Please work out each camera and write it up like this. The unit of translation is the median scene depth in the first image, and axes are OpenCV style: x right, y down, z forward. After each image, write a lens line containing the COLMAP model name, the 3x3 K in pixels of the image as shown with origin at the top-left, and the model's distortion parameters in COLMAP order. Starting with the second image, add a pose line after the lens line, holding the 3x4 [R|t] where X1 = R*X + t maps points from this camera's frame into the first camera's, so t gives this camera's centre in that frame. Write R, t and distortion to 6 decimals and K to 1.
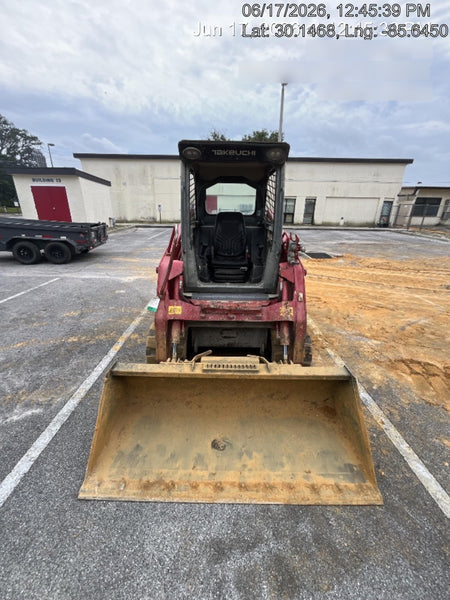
lens RADIAL K [[243.6, 0, 225.3], [0, 243.6, 296.9], [0, 0, 1]] dist [-0.003897, 0.000040]
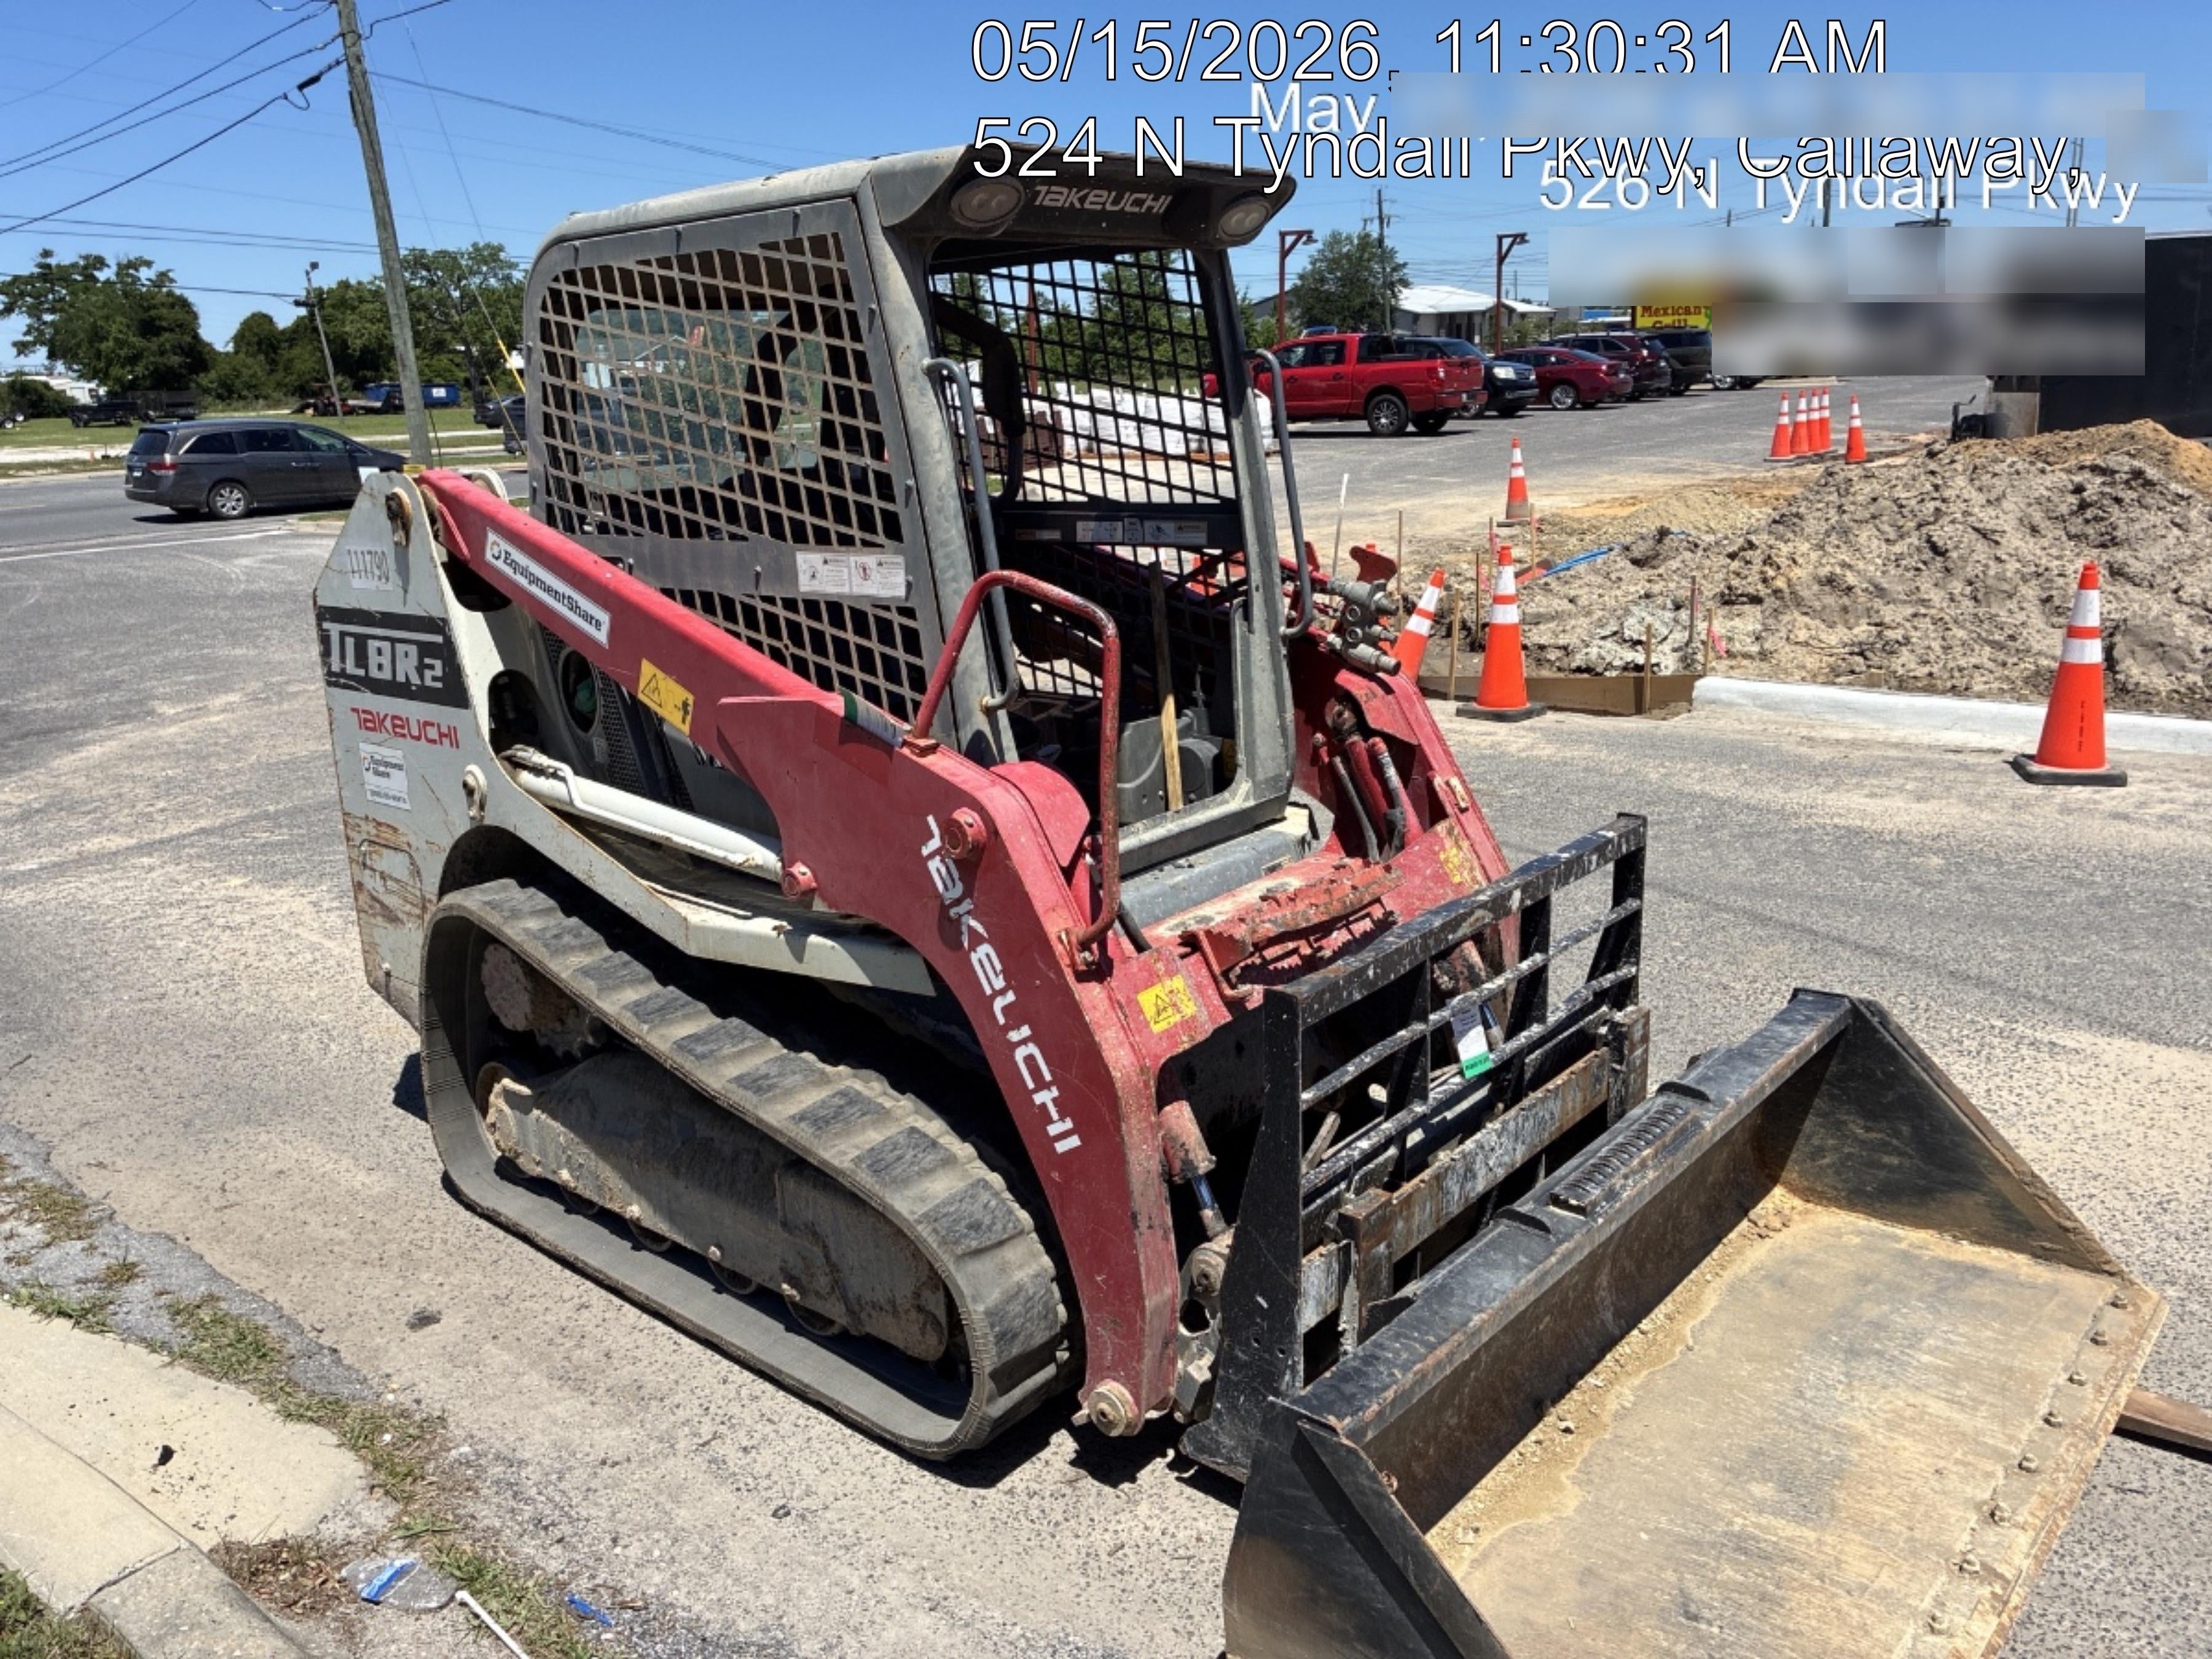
lens RADIAL K [[1670.5, 0, 1095.6], [0, 1670.5, 814.0], [0, 0, 1]] dist [0.131213, -0.255332]
pose [[0.650711, -0.233032, 0.722684, -1.141381], [0.294808, 0.954617, 0.042371, -0.157150], [-0.699759, 0.185482, 0.689879, 0.104741]]
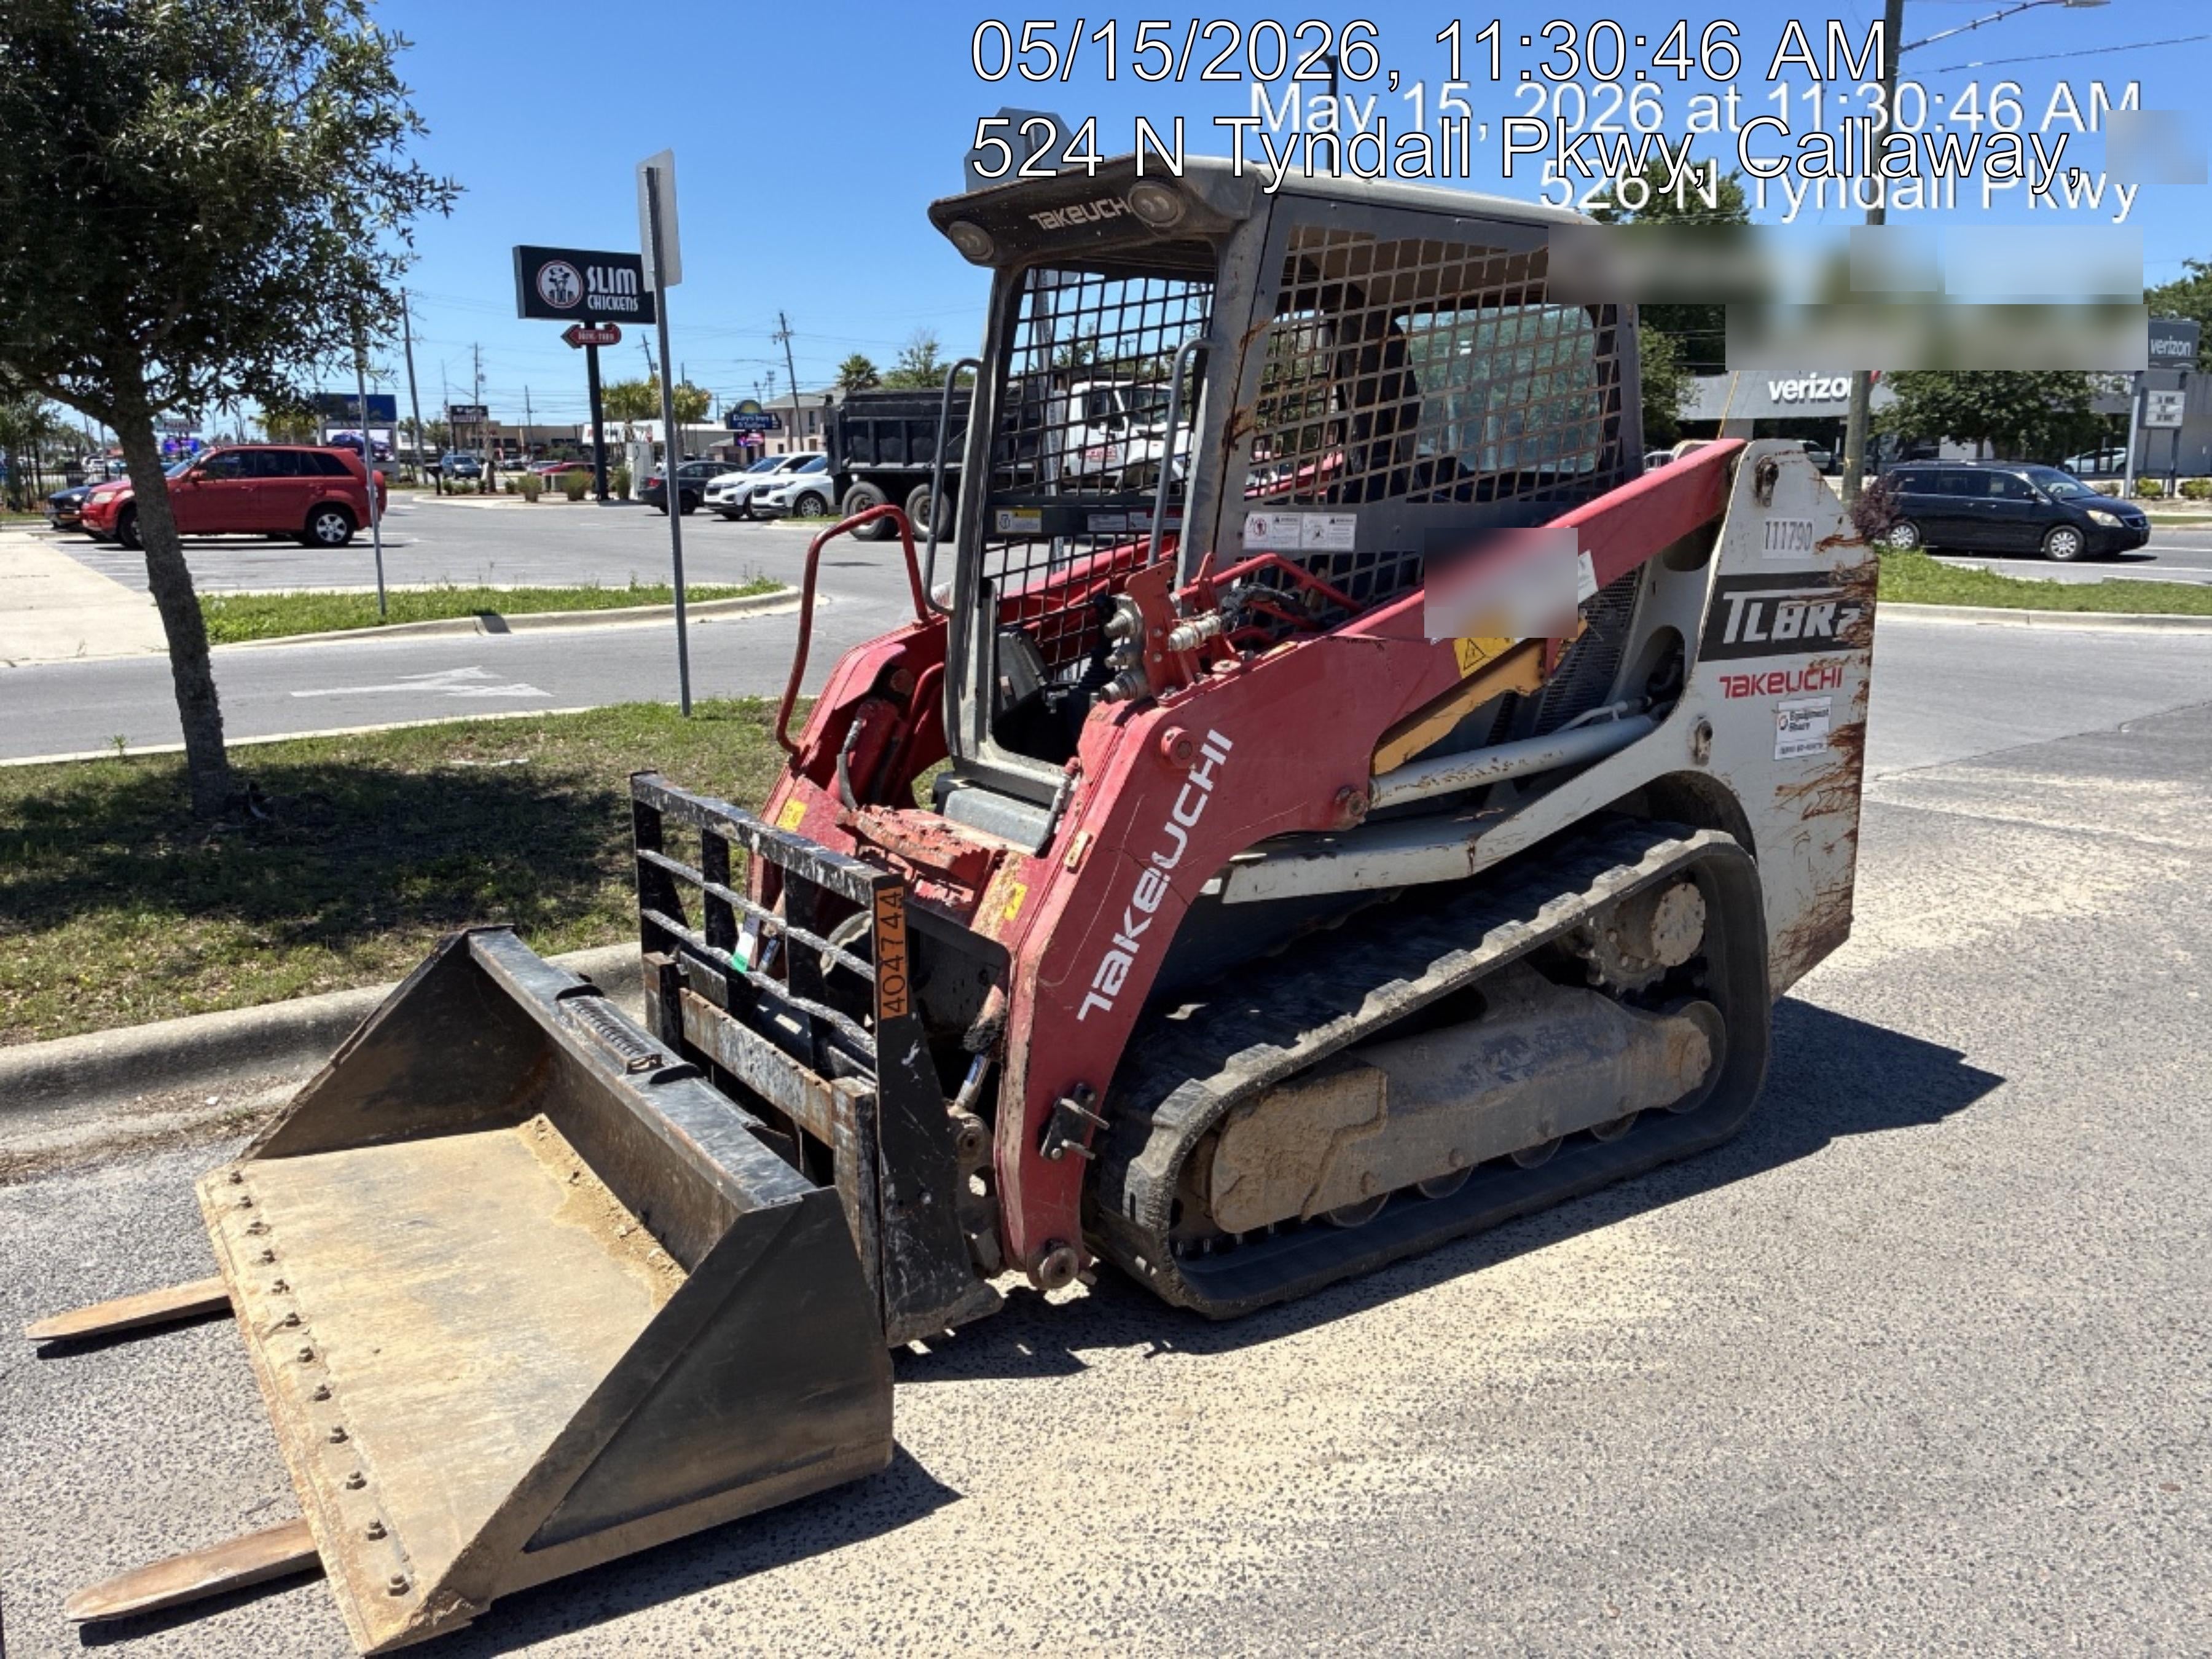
lens RADIAL K [[1689.9, 0, 1136.4], [0, 1689.9, 826.4], [0, 0, 1]] dist [0.129819, -0.413216]
pose [[0.593550, 0.153878, -0.789950, 1.490705], [-0.254652, 0.967028, -0.002968, -0.027581], [0.763447, 0.202924, 0.613165, 0.144495]]
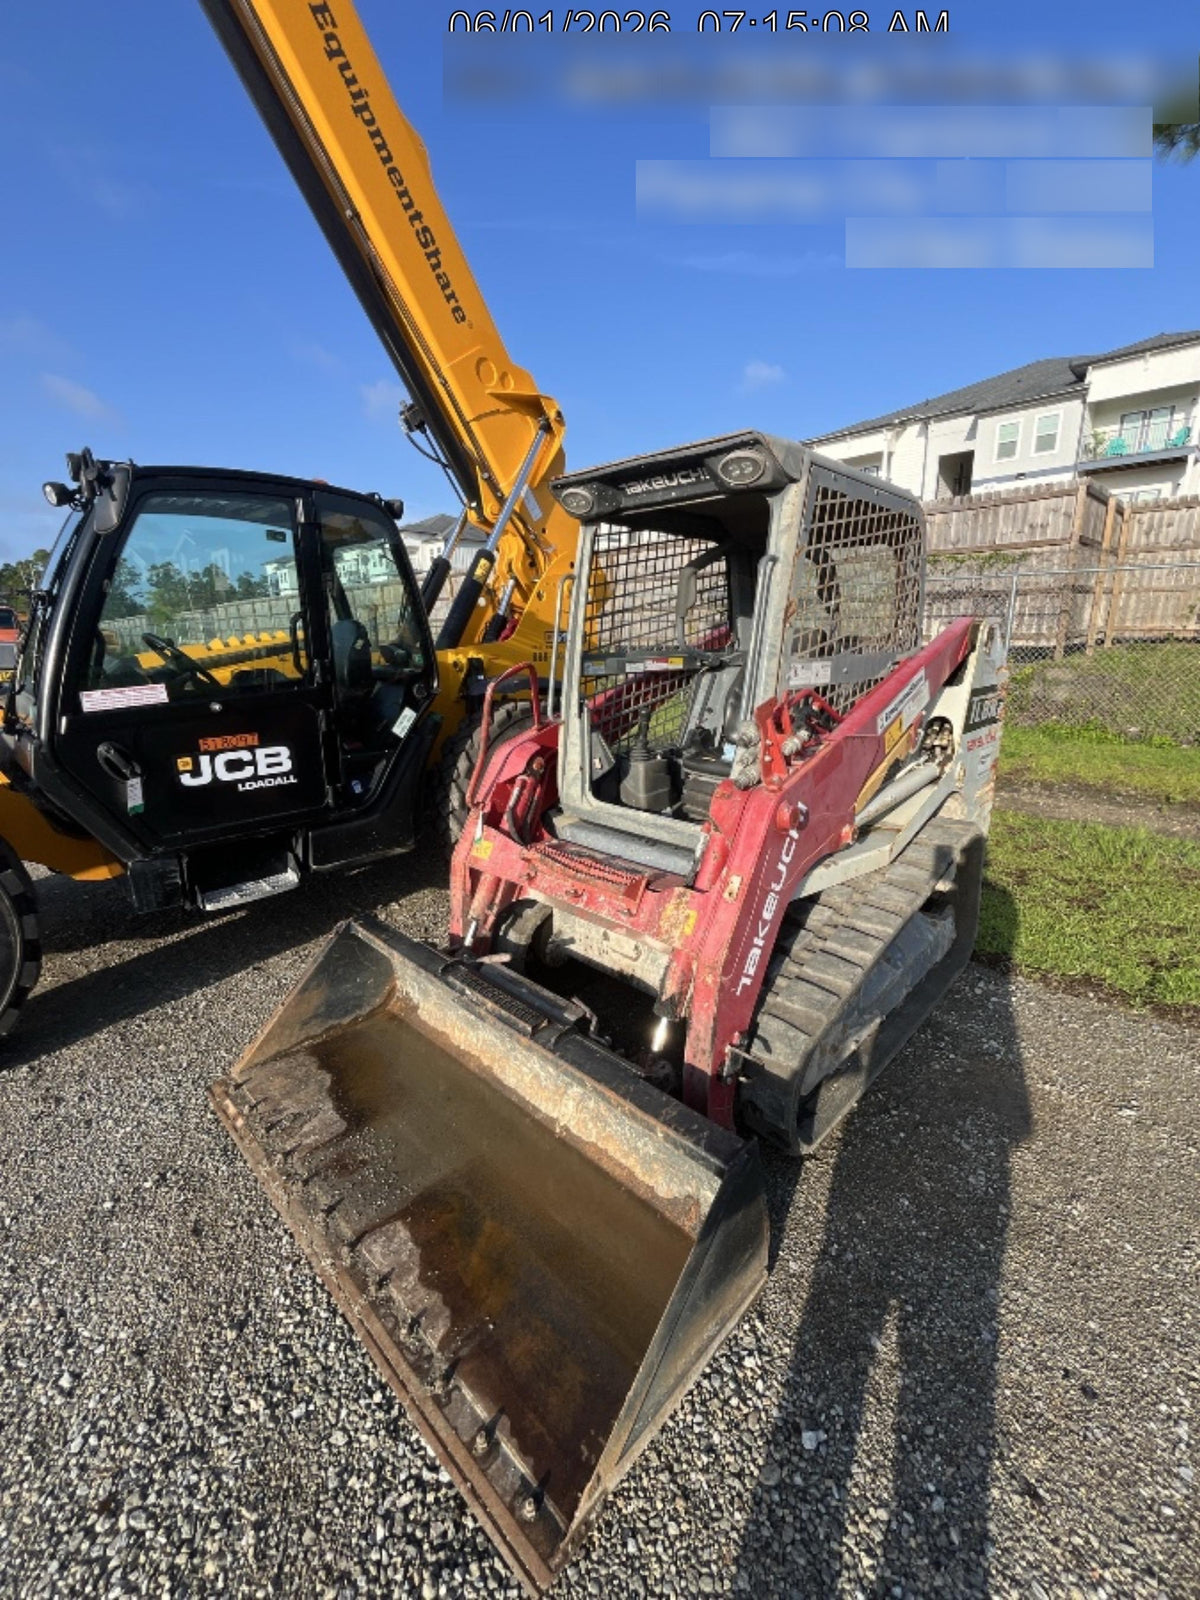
lens RADIAL K [[645.3, 0, 601.1], [0, 645.3, 800.2], [0, 0, 1]] dist [-0.003978, -0.000057]
pose [[0.727026, 0.150348, -0.669947, 0.737911], [-0.199958, 0.979800, 0.002889, -0.080600], [0.656848, 0.131861, 0.742404, 0.240877]]
